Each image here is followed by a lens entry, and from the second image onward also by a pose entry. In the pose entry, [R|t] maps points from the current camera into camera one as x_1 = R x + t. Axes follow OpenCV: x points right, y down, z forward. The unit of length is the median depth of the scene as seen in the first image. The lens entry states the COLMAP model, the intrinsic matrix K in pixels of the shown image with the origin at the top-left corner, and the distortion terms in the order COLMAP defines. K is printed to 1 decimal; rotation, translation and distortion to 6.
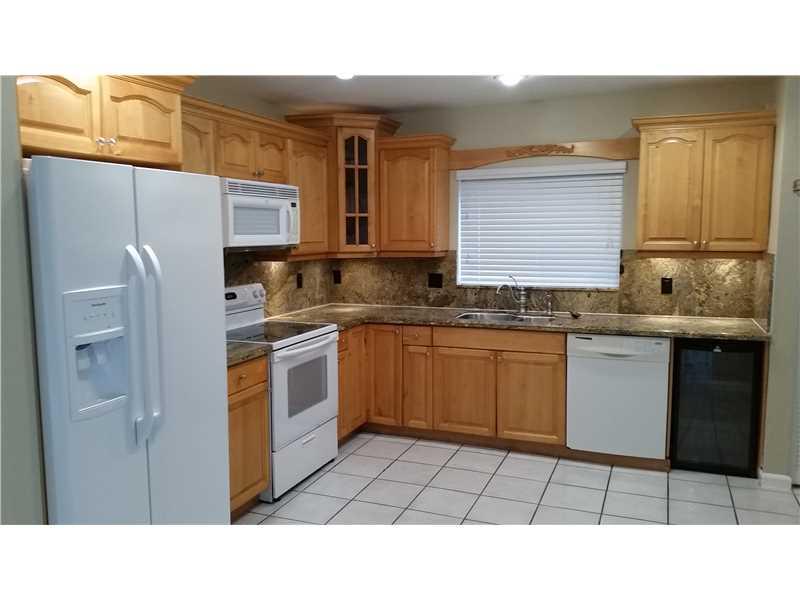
lens RADIAL K [[660.6, 0, 392.1], [0, 660.6, 295.4], [0, 0, 1]] dist [0.089483, -0.106367]
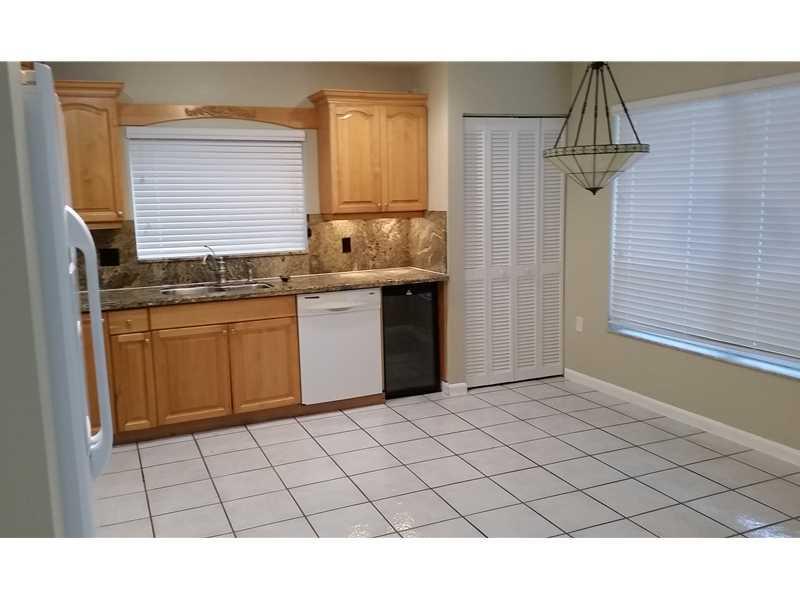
lens RADIAL K [[660.6, 0, 394.2], [0, 660.6, 299.9], [0, 0, 1]] dist [0.089483, -0.106367]
pose [[0.699099, -0.118398, 0.705154, -0.338308], [0.093472, 0.992865, 0.074037, 0.002369], [-0.708889, 0.014153, 0.705178, 0.166456]]
